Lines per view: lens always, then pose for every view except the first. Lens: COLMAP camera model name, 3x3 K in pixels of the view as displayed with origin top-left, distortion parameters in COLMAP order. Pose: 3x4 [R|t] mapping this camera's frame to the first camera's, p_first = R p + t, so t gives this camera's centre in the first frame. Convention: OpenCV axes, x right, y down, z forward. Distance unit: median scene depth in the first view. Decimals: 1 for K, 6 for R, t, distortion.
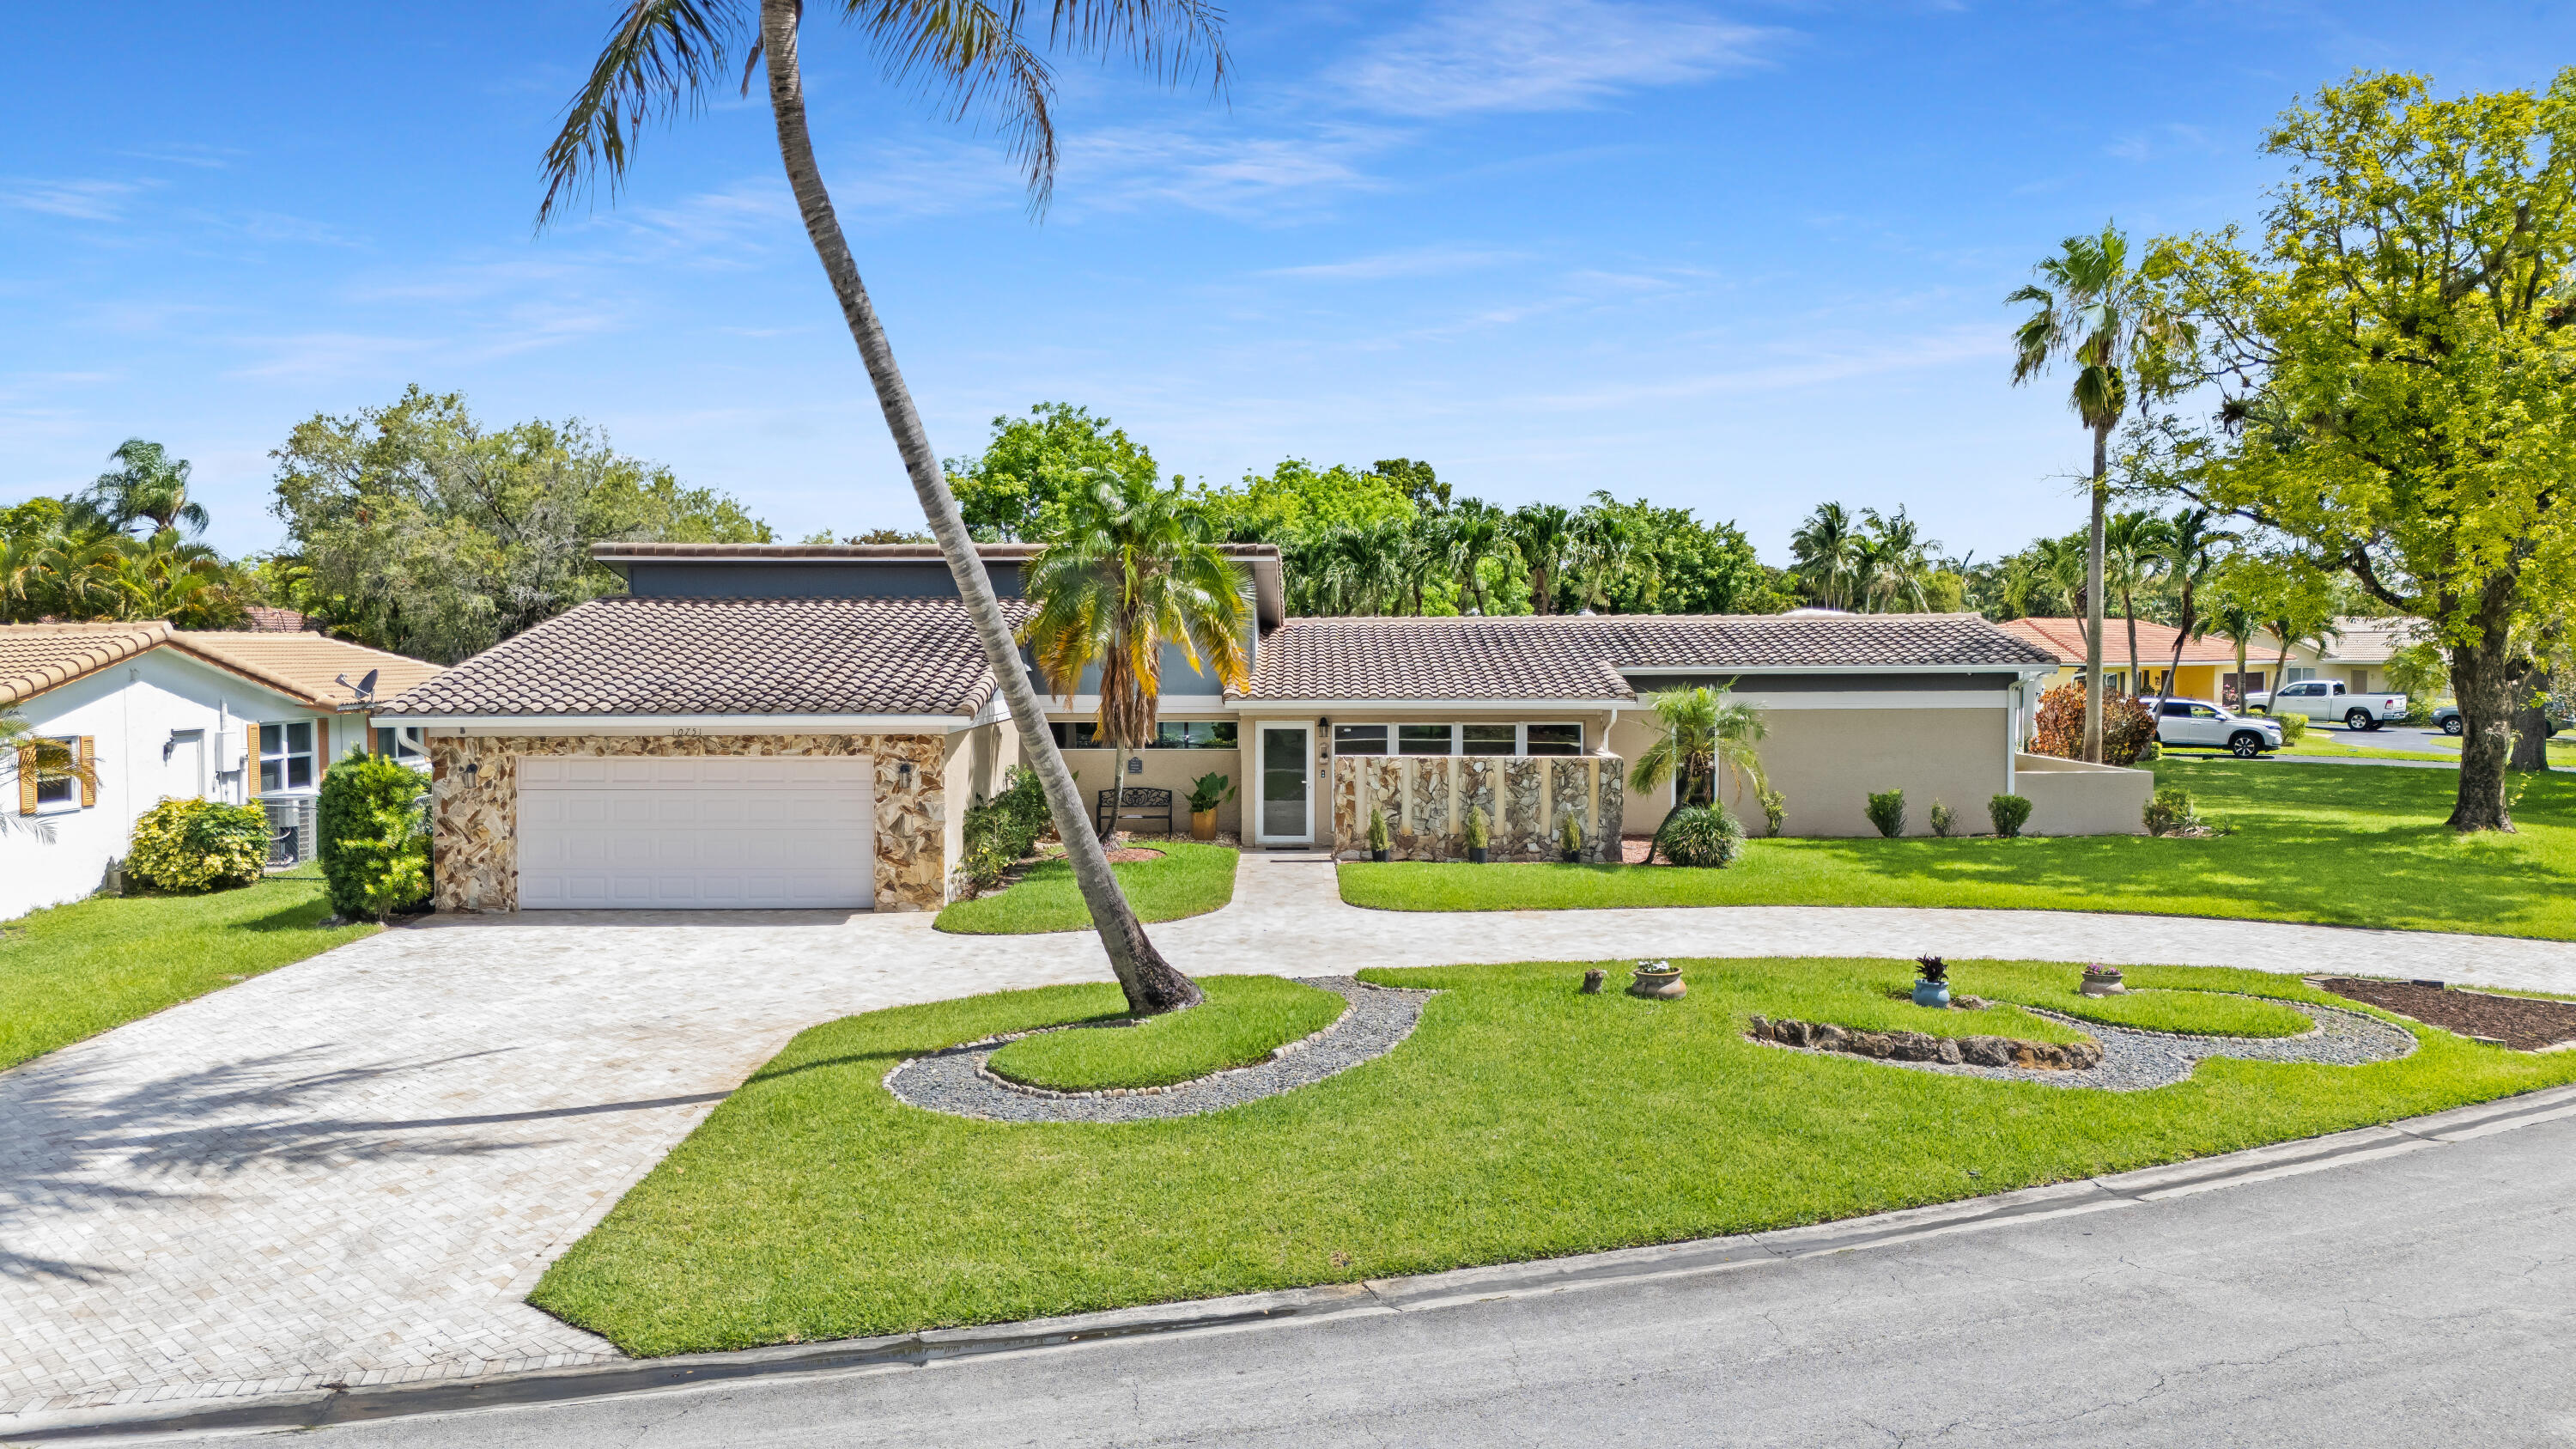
lens RADIAL K [[1875.1, 0, 1288.0], [0, 1875.1, 724.5], [0, 0, 1]] dist [0.133584, -0.176012]
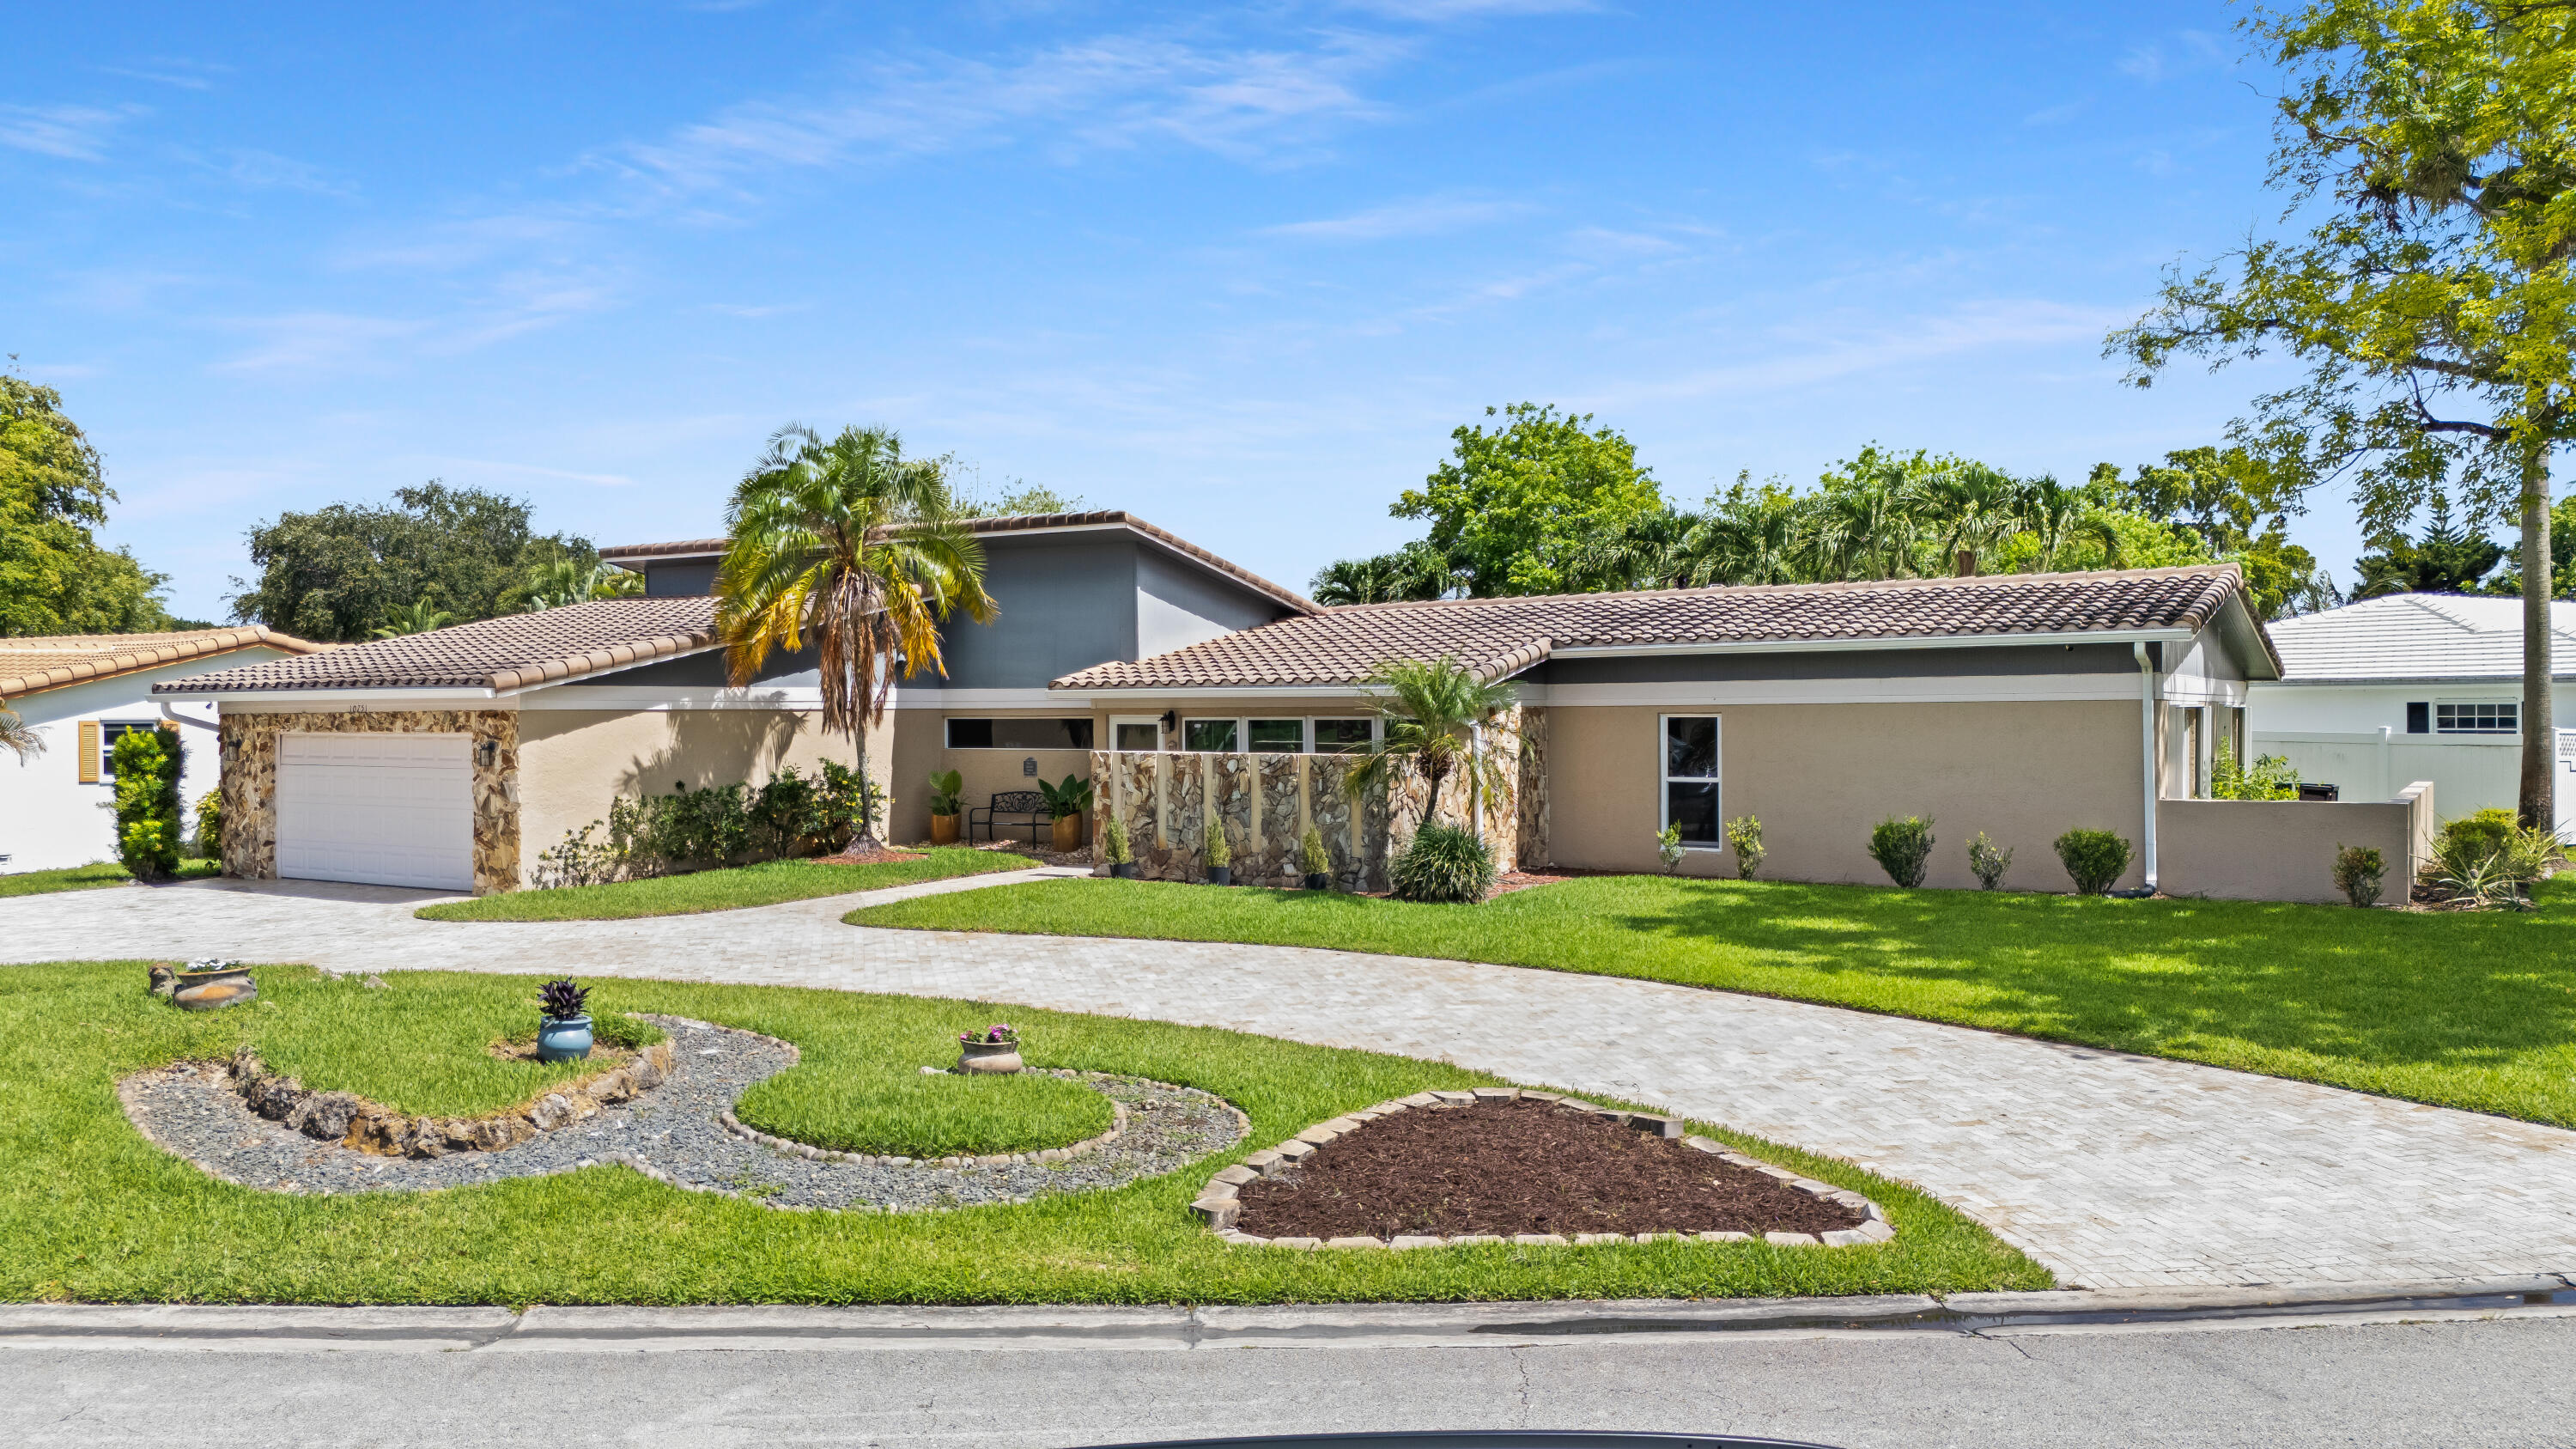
lens RADIAL K [[1990.3, 0, 1371.3], [0, 1990.3, 728.8], [0, 0, 1]] dist [0.008998, 0.000189]
pose [[0.857838, 0.001958, -0.513917, 0.692493], [-0.017286, 0.999537, -0.025045, 0.032009], [0.513630, 0.030368, 0.857474, 0.362763]]
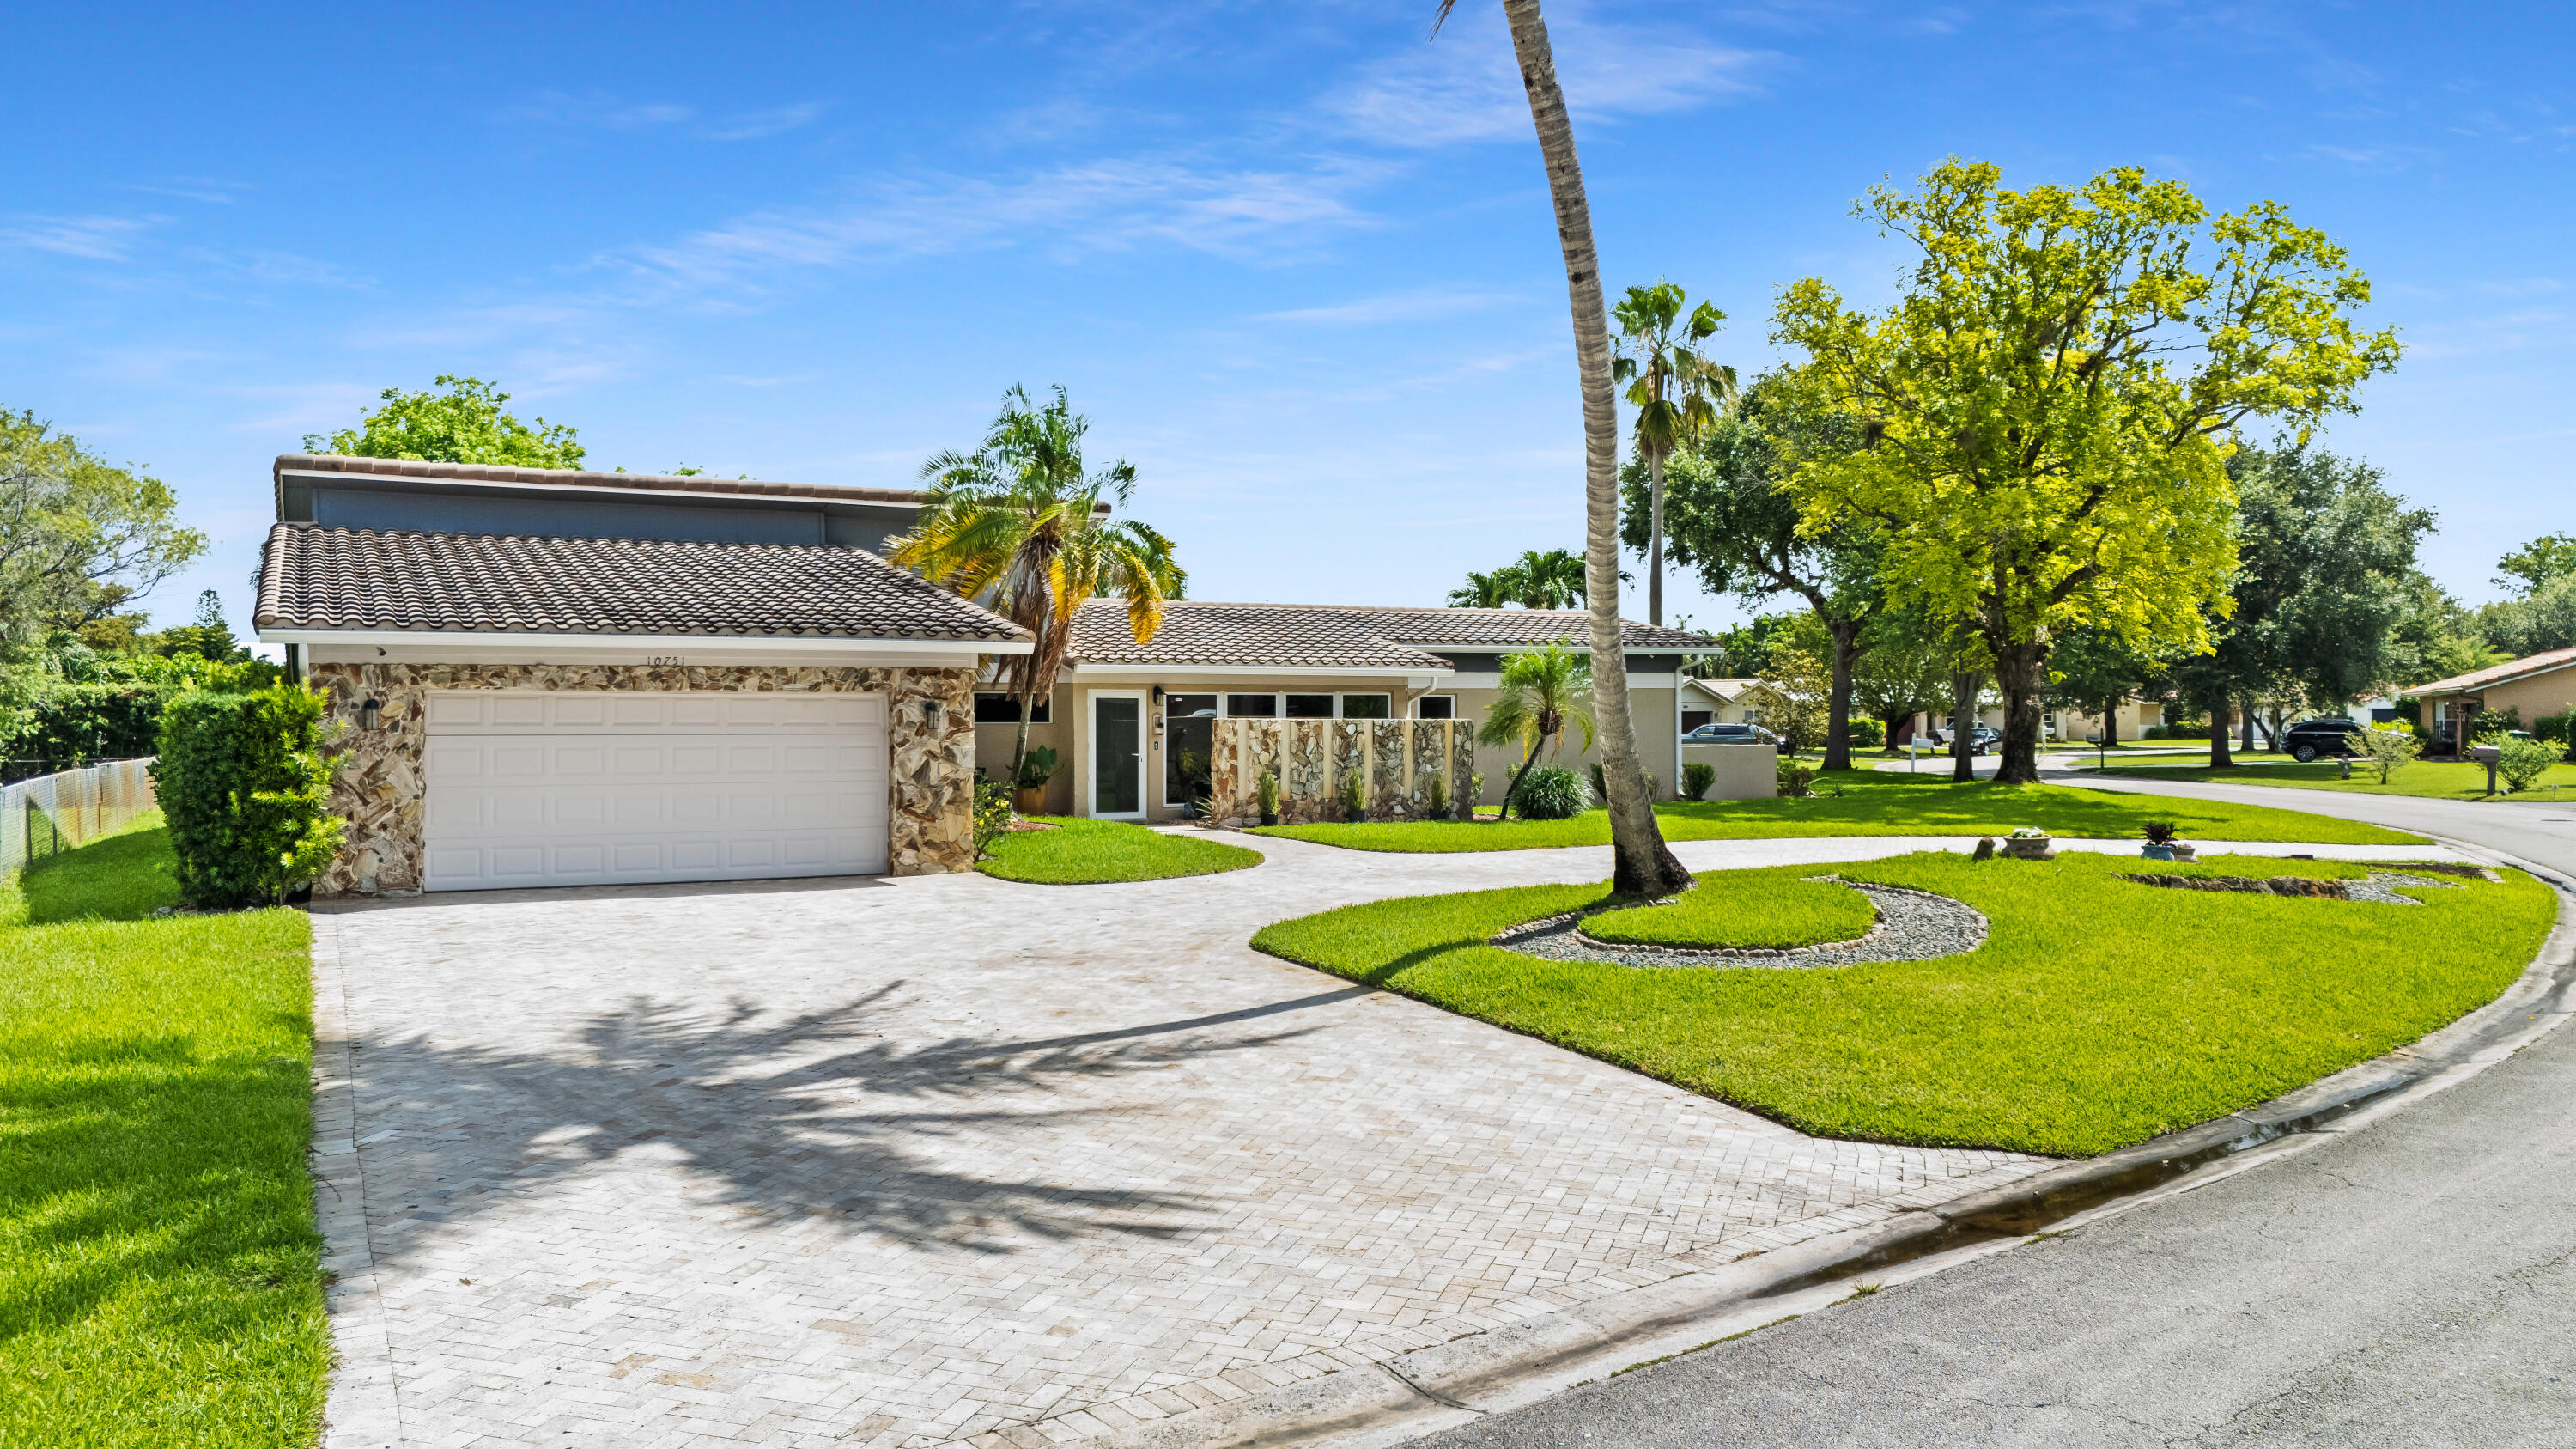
lens RADIAL K [[1875.1, 0, 1288.0], [0, 1875.1, 724.5], [0, 0, 1]] dist [0.133584, -0.176012]
pose [[0.890395, -0.002116, 0.455183, -0.447410], [0.021416, 0.999077, -0.037247, 0.066420], [-0.454684, 0.042913, 0.889618, 0.159169]]
